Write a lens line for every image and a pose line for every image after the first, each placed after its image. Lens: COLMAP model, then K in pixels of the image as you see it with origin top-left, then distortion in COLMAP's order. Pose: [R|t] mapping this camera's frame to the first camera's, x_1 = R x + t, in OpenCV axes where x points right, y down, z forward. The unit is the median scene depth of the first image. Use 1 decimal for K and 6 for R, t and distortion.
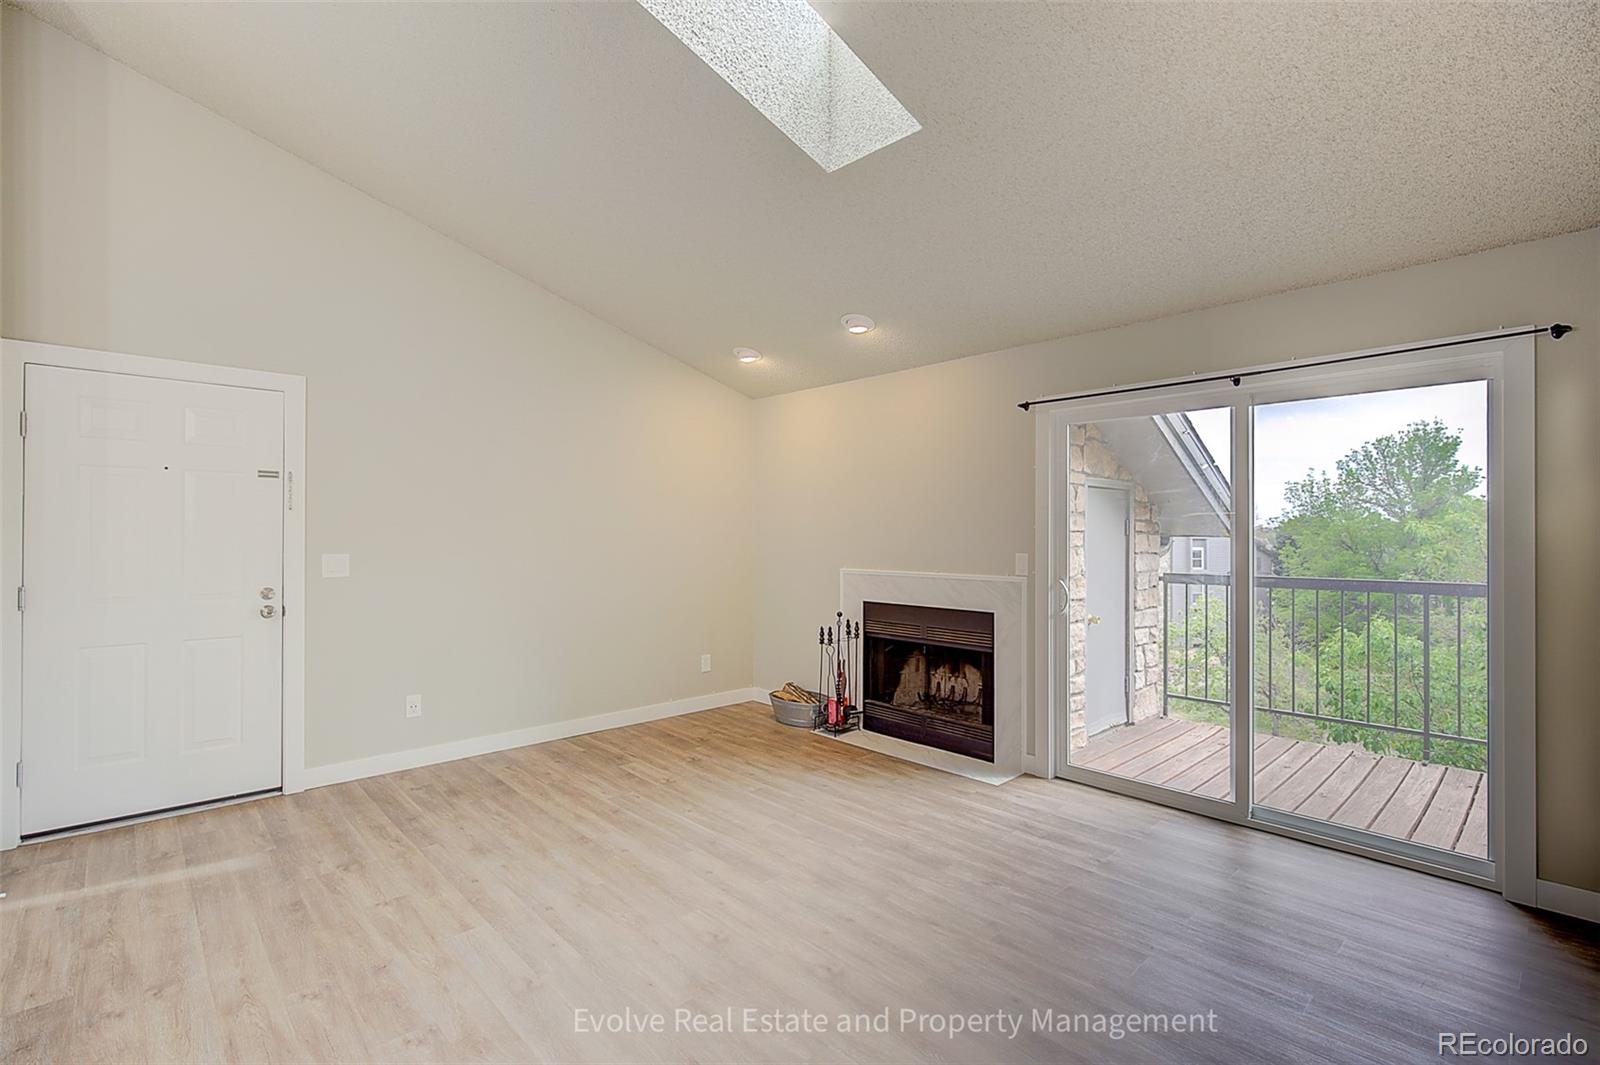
lens RADIAL K [[766.1, 0, 766.1], [0, 766.1, 531.8], [0, 0, 1]] dist [-0.000746, 0.000228]
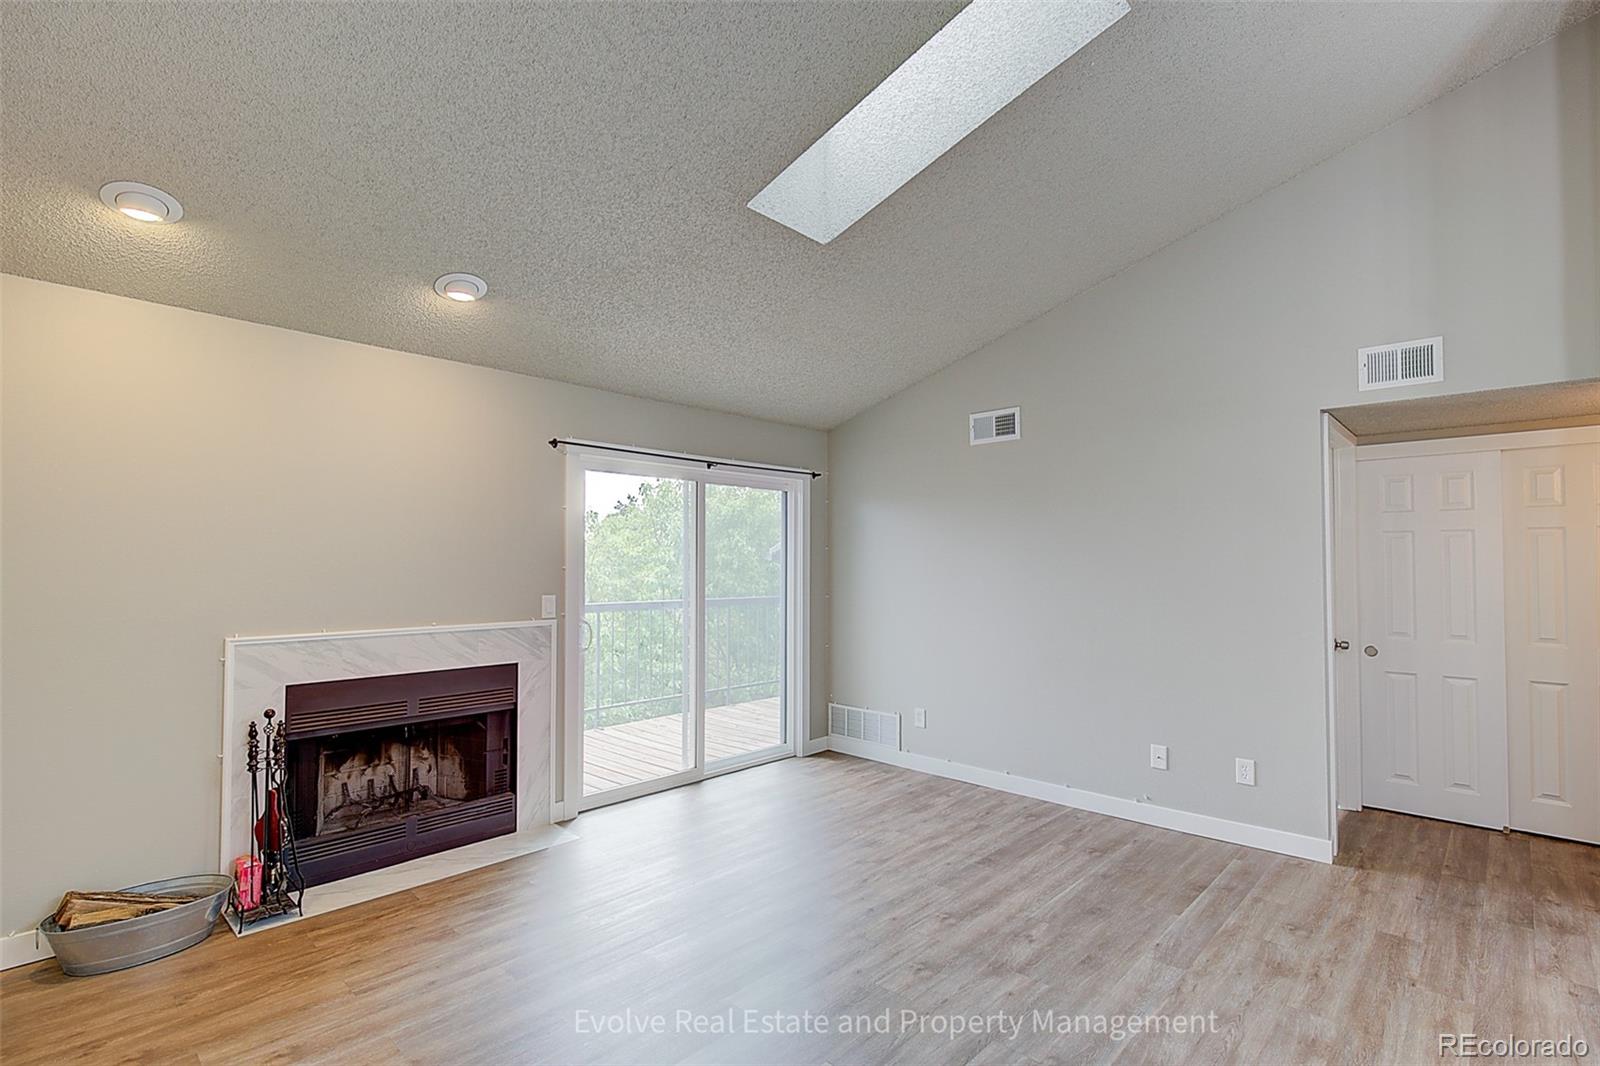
lens RADIAL K [[781.8, 0, 839.1], [0, 781.8, 542.7], [0, 0, 1]] dist [-0.000209, 0.000335]
pose [[-0.158214, 0.027486, 0.987022, -0.696897], [-0.005519, 0.999572, -0.028720, -0.011574], [-0.987389, -0.009991, -0.157994, 0.804560]]
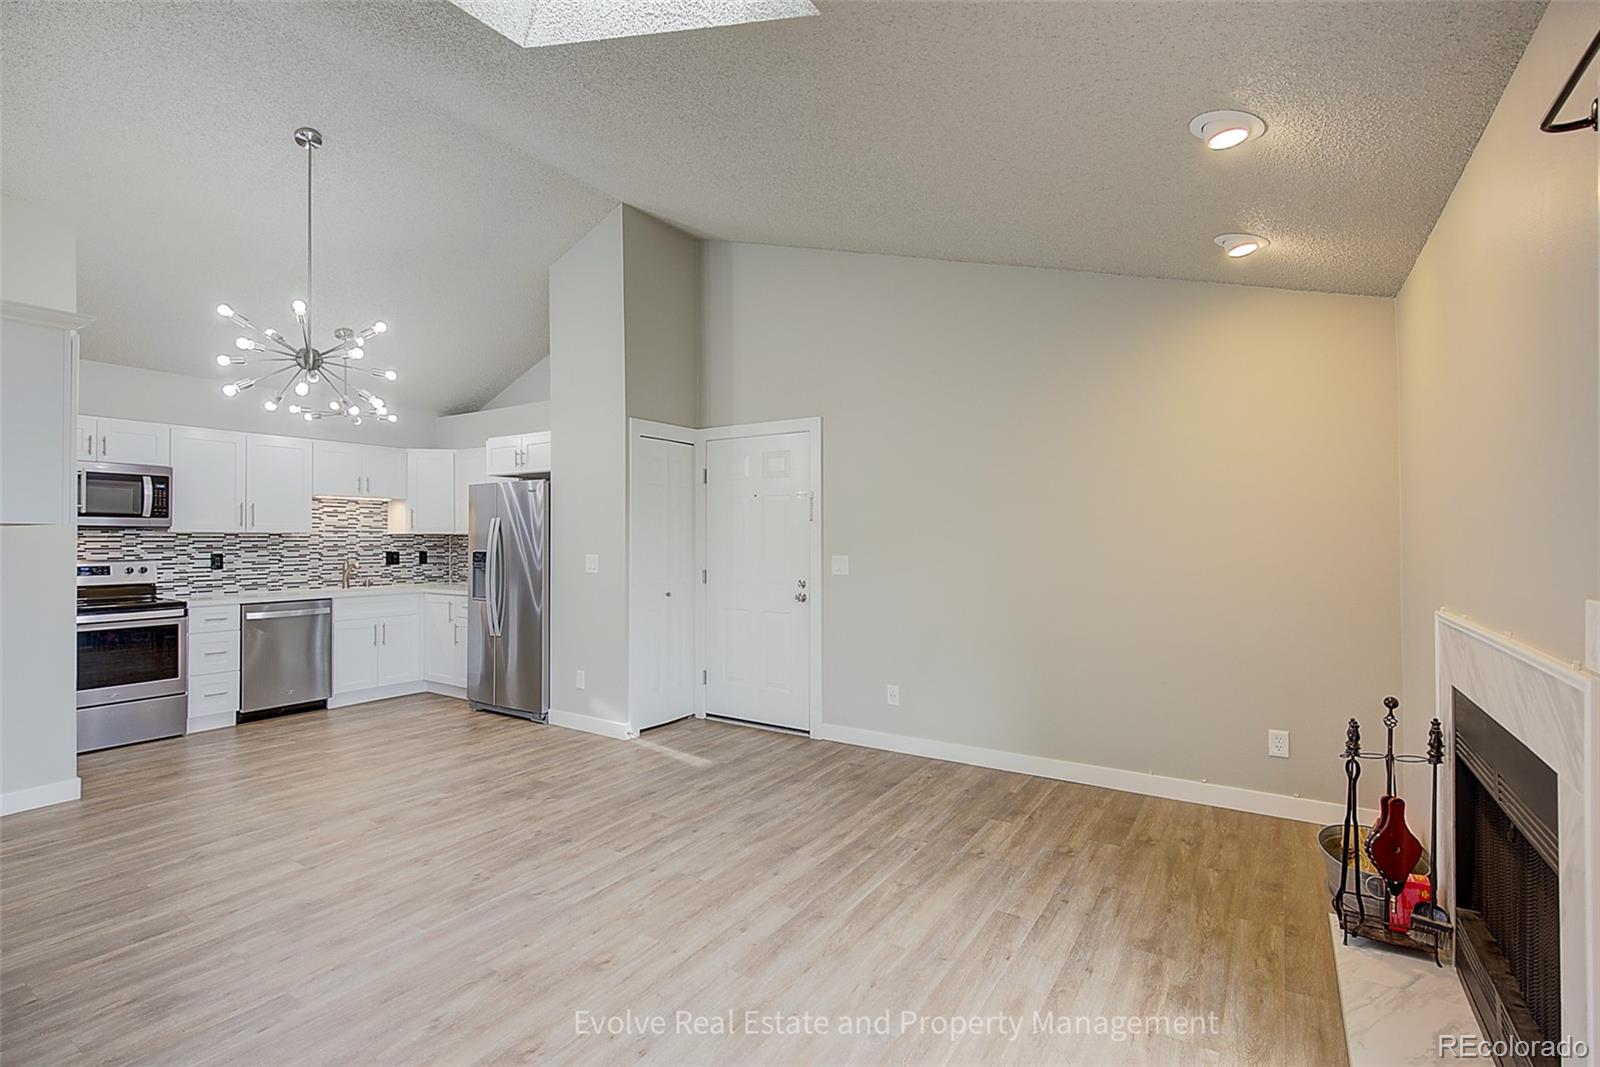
lens RADIAL K [[719.6, 0, 771.2], [0, 719.6, 535.2], [0, 0, 1]] dist [0.001709, -0.000151]
pose [[0.246422, -0.005814, -0.969145, 0.537108], [0.004647, 0.999978, -0.004817, 0.001849], [0.969152, -0.003317, 0.246443, 0.615312]]
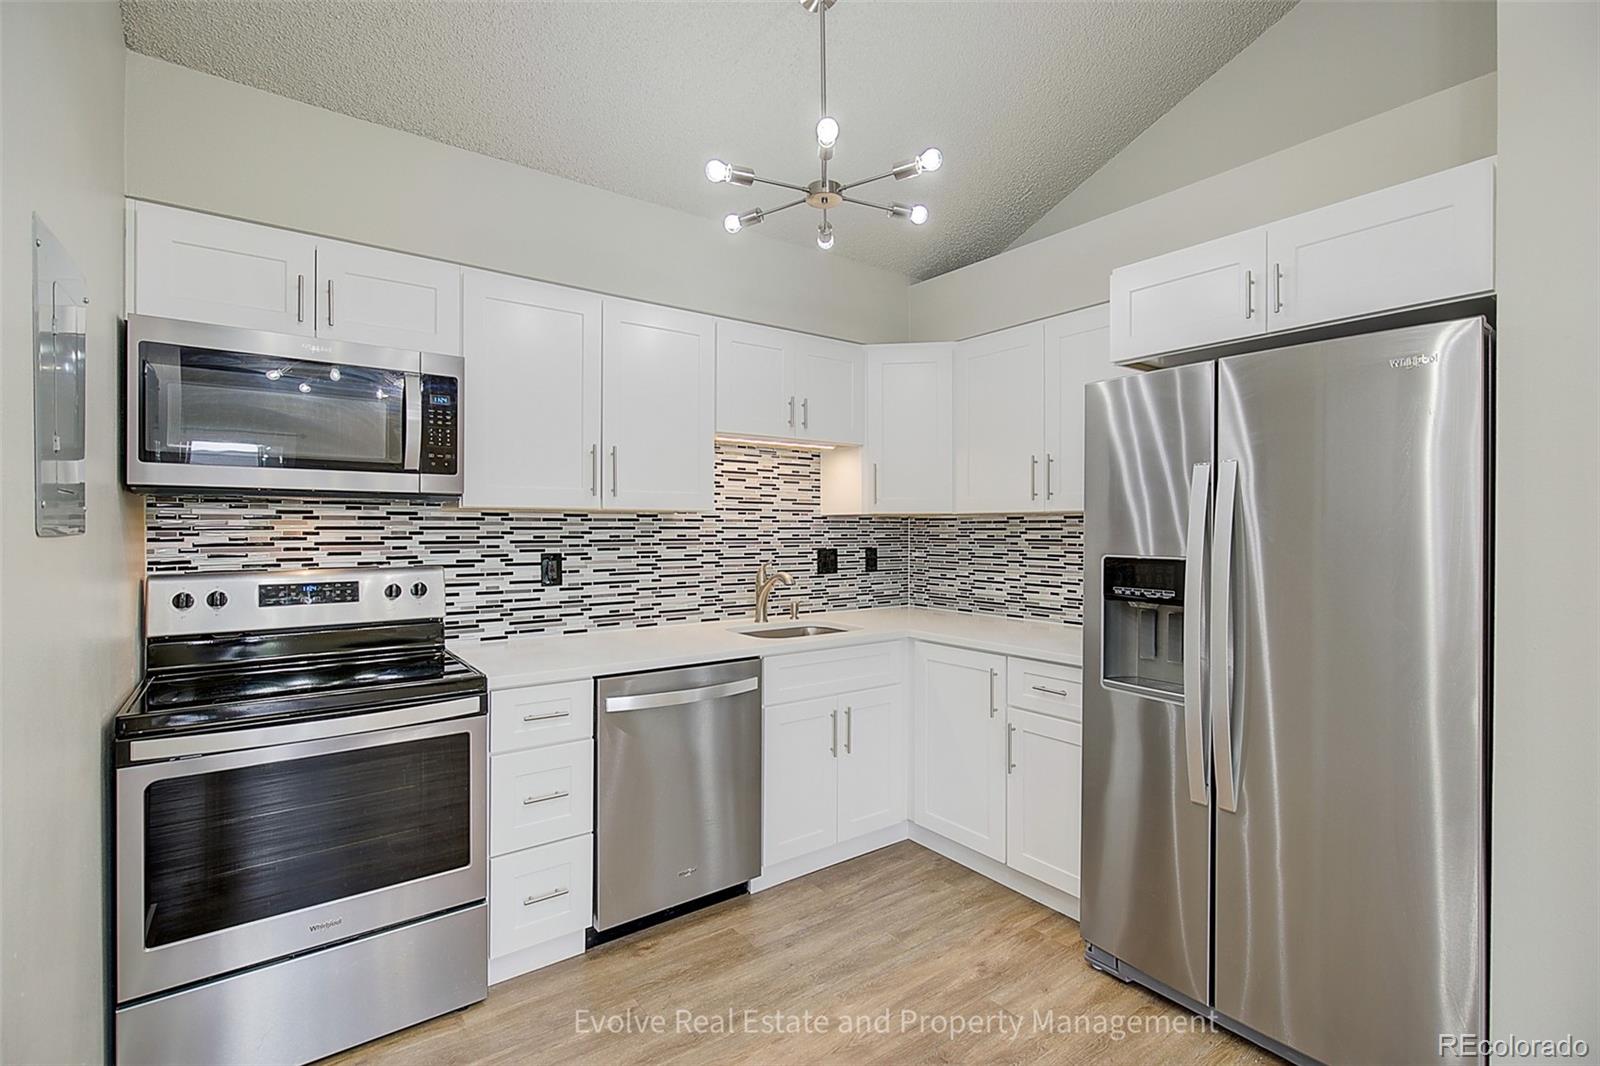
lens RADIAL K [[751.2, 0, 805.5], [0, 751.2, 529.5], [0, 0, 1]] dist [0.000387, 0.000349]
pose [[-0.055932, 0.002977, -0.998430, -0.465399], [0.002488, 0.999993, 0.002842, 0.001772], [0.998431, -0.002325, -0.055939, 0.161150]]
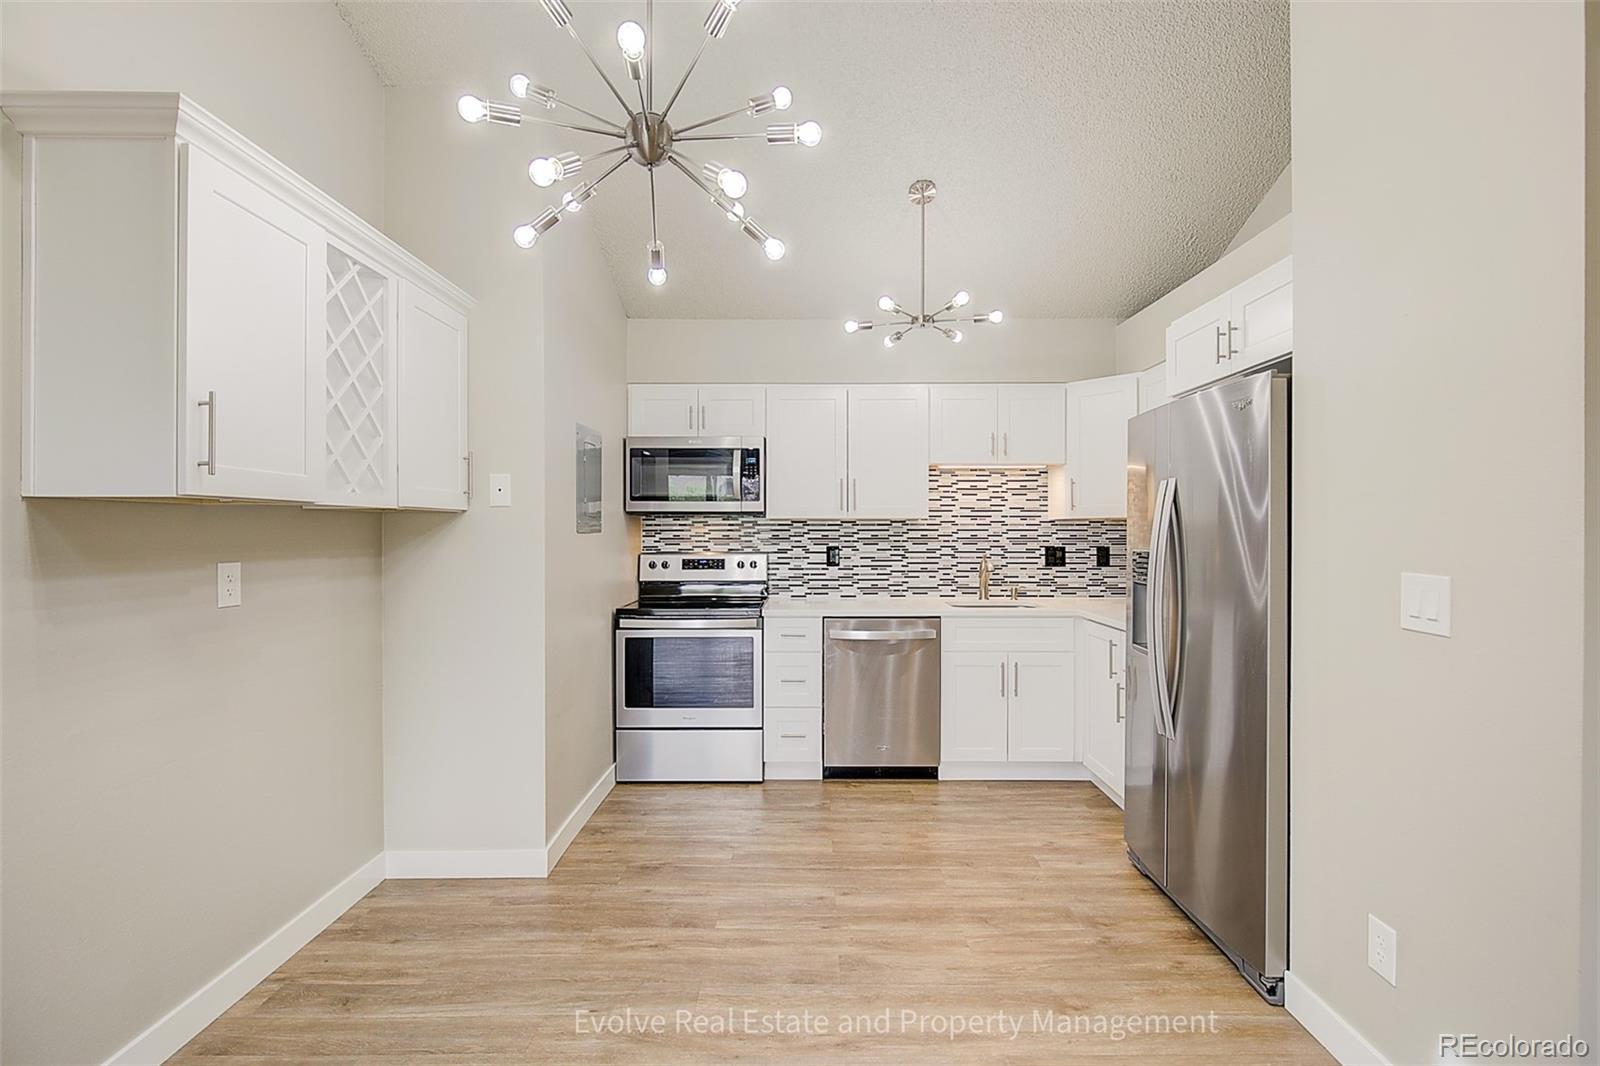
lens RADIAL K [[761.8, 0, 794.6], [0, 761.8, 530.6], [0, 0, 1]] dist [-0.001693, -0.000012]
pose [[-0.653798, 0.000651, -0.756668, -0.230990], [0.004002, 0.999989, -0.002597, 0.005540], [0.756658, -0.004726, -0.653794, 0.633714]]
